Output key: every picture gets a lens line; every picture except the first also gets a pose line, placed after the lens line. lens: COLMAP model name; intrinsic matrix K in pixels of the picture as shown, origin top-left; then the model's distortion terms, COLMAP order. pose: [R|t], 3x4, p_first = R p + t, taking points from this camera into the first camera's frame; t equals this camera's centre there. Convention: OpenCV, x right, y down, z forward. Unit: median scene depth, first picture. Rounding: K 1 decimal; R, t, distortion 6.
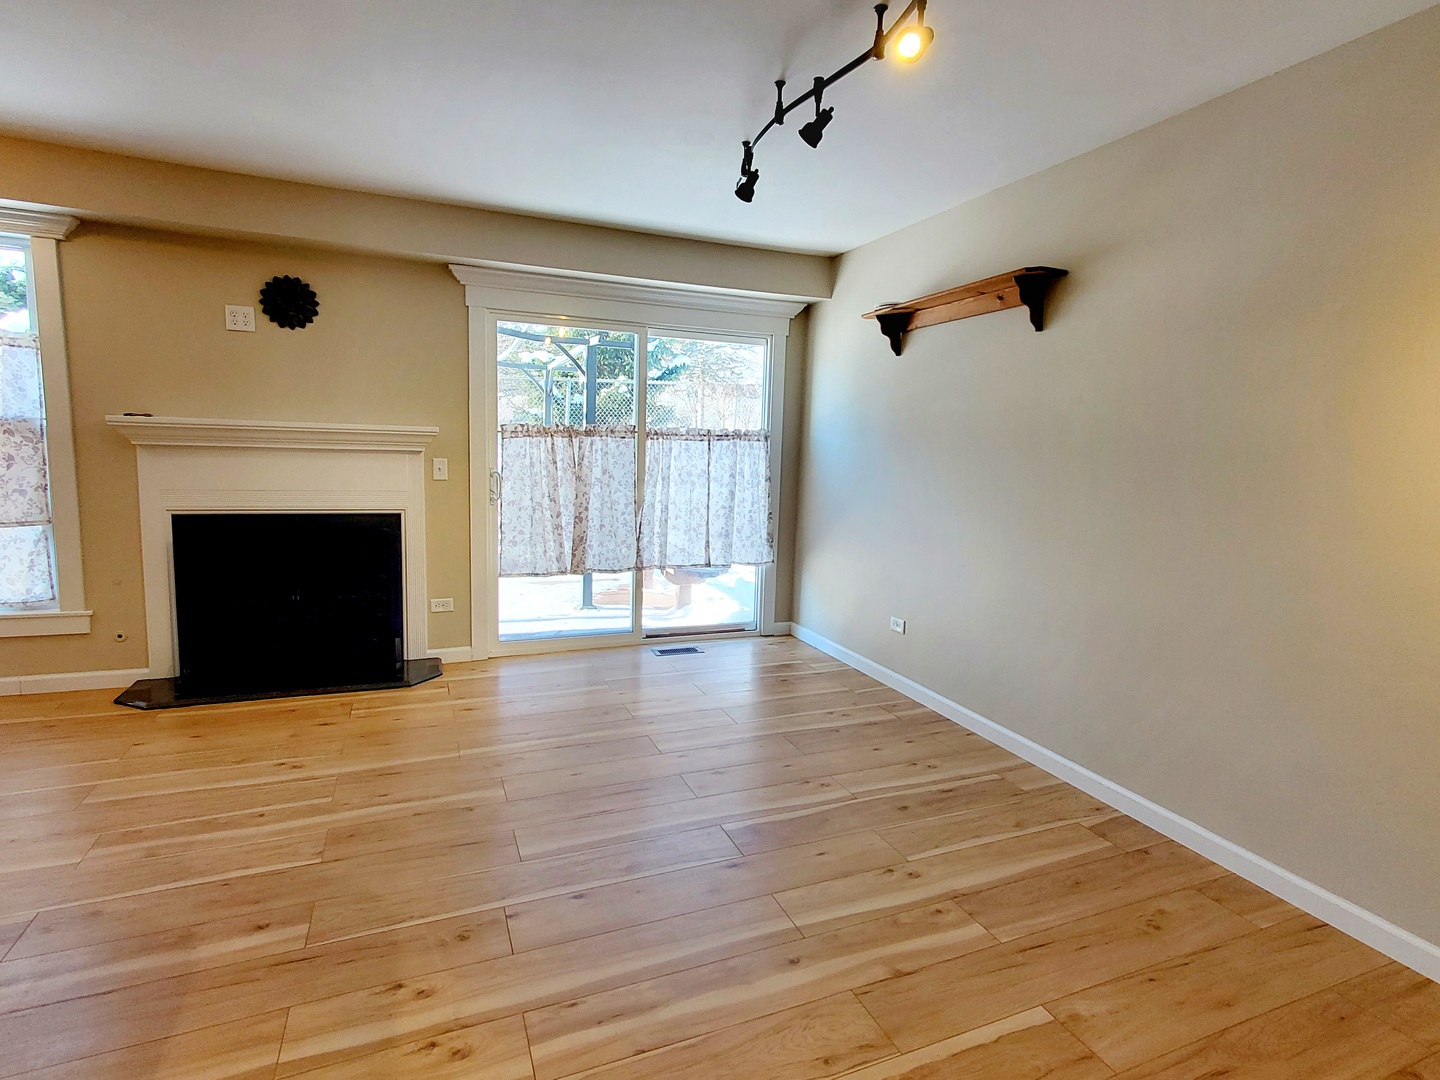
lens RADIAL K [[726.6, 0, 722.5], [0, 726.6, 546.6], [0, 0, 1]] dist [0.005004, 0.001358]
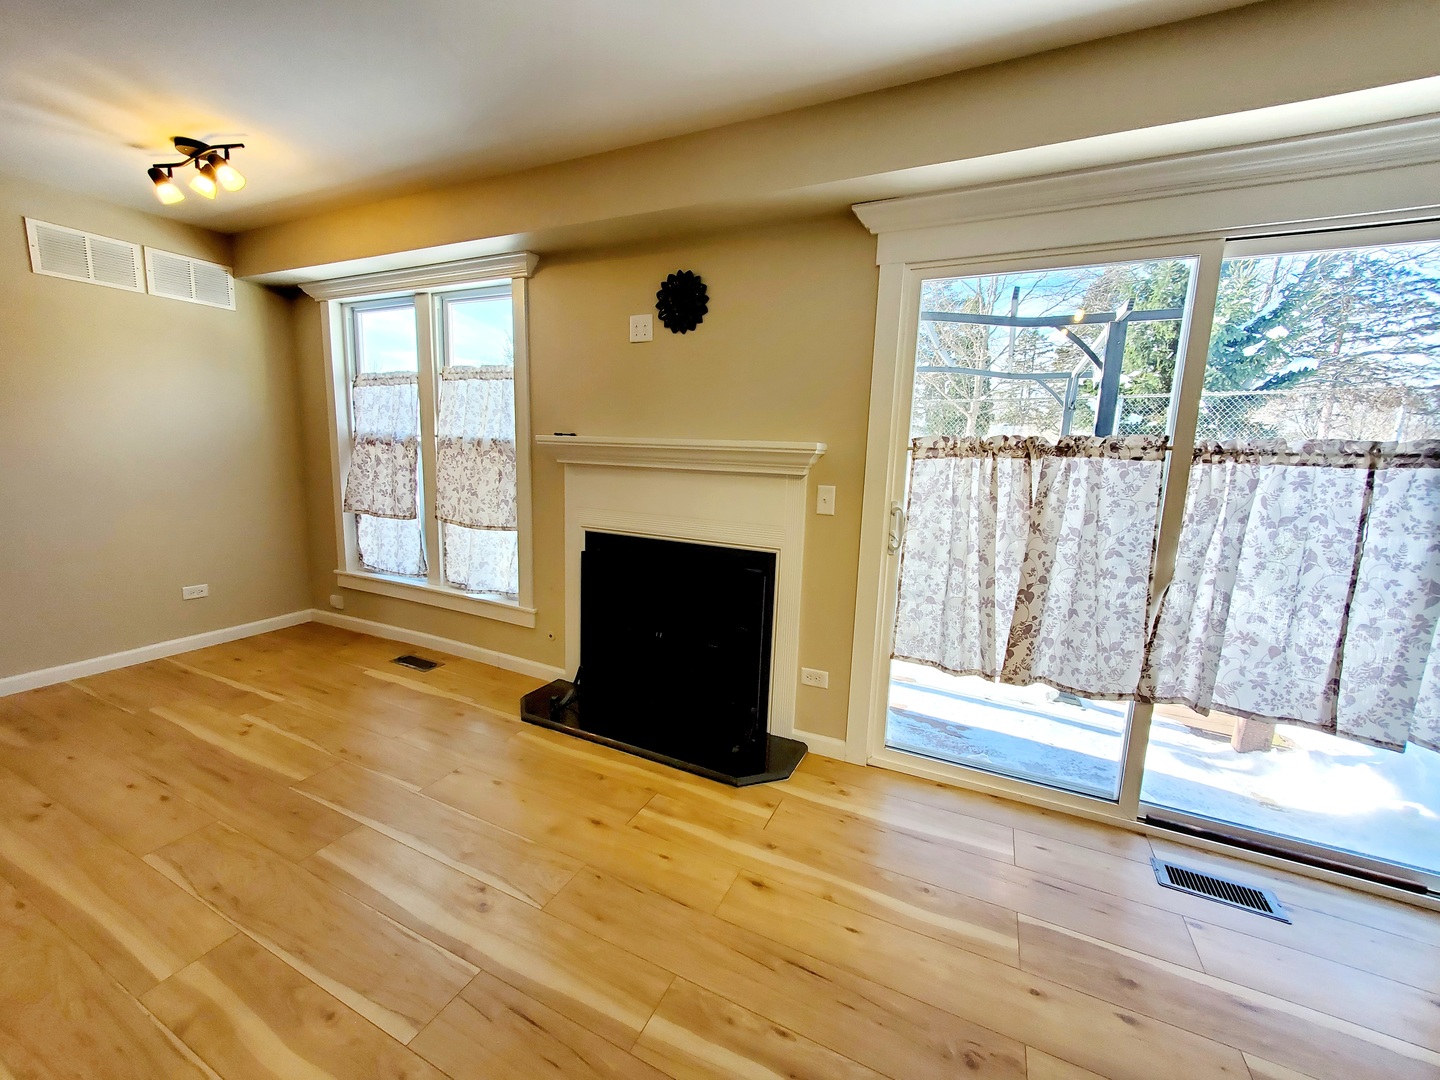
lens RADIAL K [[570.7, 0, 726.0], [0, 570.7, 532.7], [0, 0, 1]] dist [0.001471, 0.000587]
pose [[0.675871, 0.098525, -0.730405, -0.029270], [-0.116152, 0.992879, 0.026450, -0.075713], [0.727810, 0.066961, 0.682502, 0.523137]]
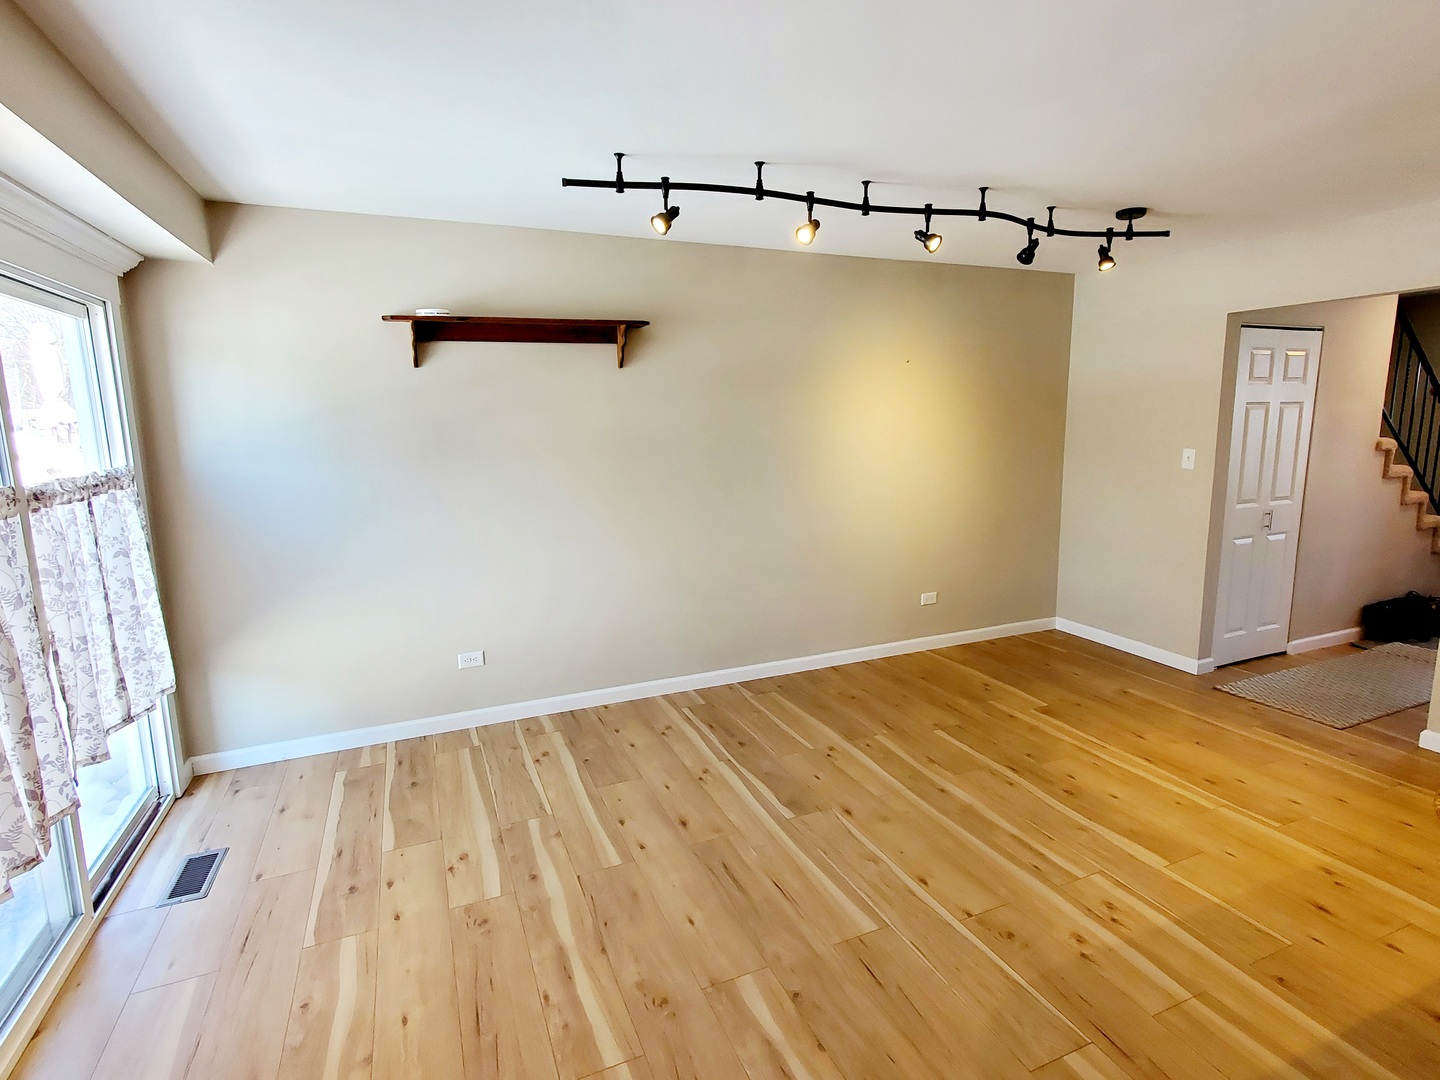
lens RADIAL K [[745.3, 0, 720.0], [0, 745.3, 540.0], [0, 0, 1]] dist [-0.001591, 0.000040]
pose [[-0.006238, -0.198946, 0.979991, -0.628825], [0.161318, 0.966973, 0.197330, -0.167157], [-0.986883, 0.159321, 0.026061, 0.604320]]
